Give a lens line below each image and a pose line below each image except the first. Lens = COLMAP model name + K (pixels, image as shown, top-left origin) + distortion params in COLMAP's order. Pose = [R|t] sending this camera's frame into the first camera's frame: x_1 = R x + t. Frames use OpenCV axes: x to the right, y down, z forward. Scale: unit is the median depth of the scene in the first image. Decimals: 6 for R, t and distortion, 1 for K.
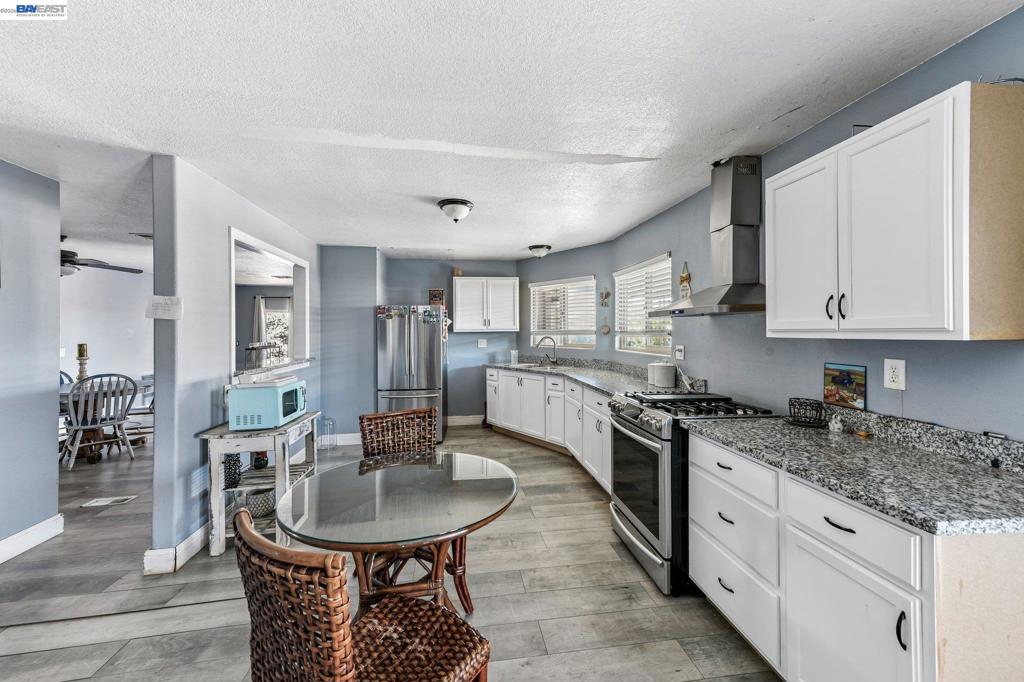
lens RADIAL K [[413.5, 0, 518.0], [0, 413.5, 330.3], [0, 0, 1]] dist [0.017807, -0.000405]
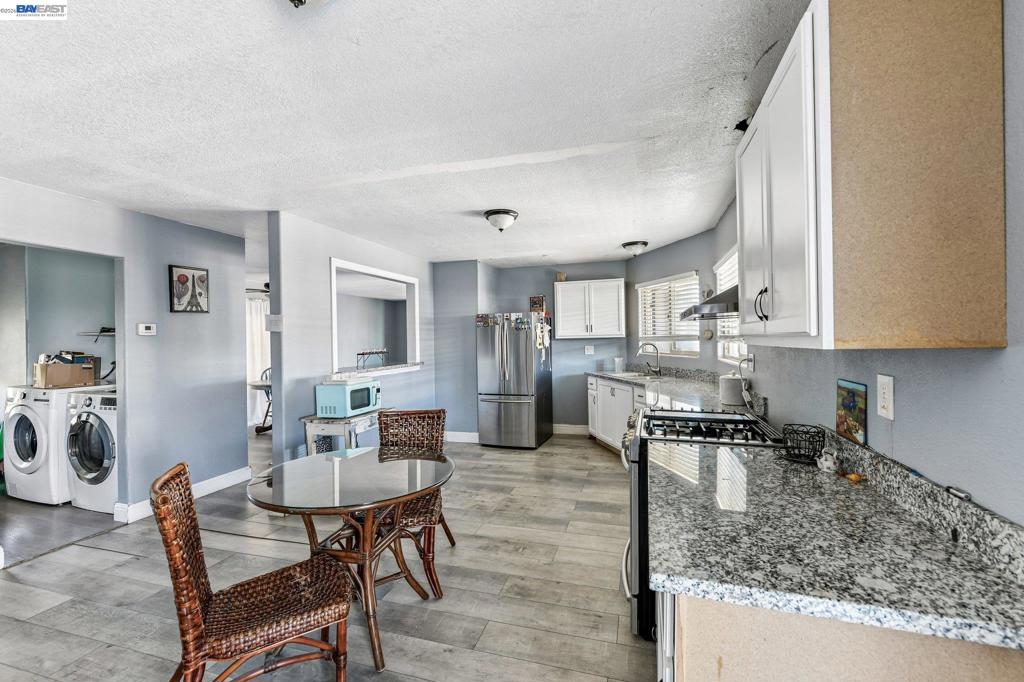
lens RADIAL K [[433.7, 0, 508.2], [0, 433.7, 340.9], [0, 0, 1]] dist [-0.004703, -0.000244]
pose [[0.903076, -0.005335, -0.429447, 0.310162], [0.010100, 0.999910, 0.008818, -0.000891], [0.429361, -0.012301, 0.903049, 0.037199]]
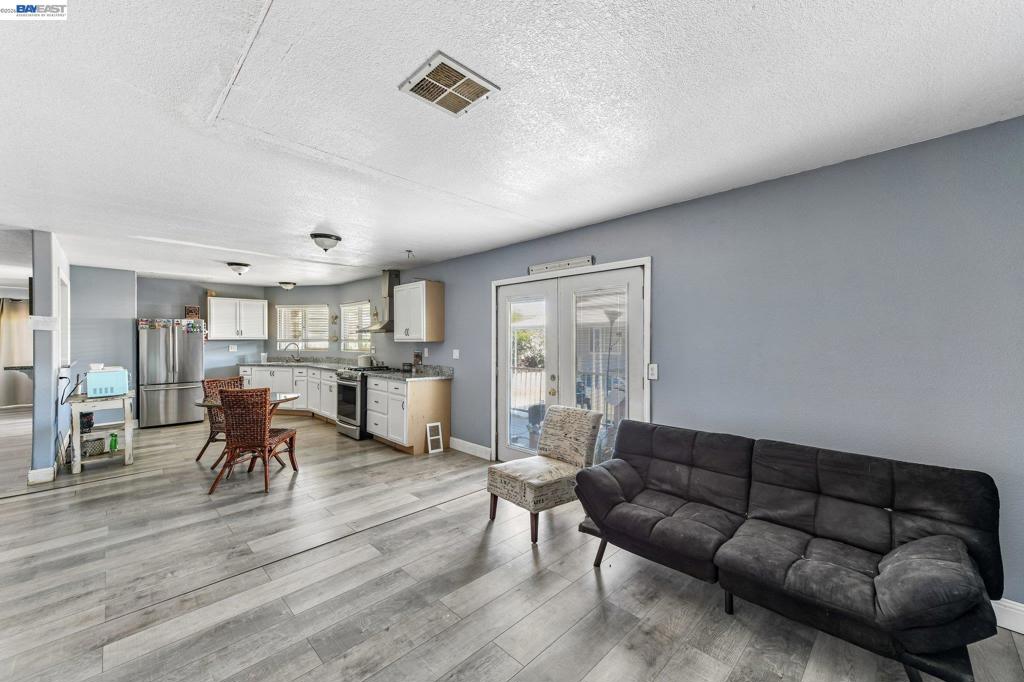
lens RADIAL K [[399.2, 0, 517.1], [0, 399.2, 342.8], [0, 0, 1]] dist [0.011500, -0.000136]
pose [[0.807591, 0.000757, 0.589742, -0.195000], [-0.005462, 0.999966, 0.006197, 0.001596], [-0.589717, -0.008226, 0.807568, -0.978896]]
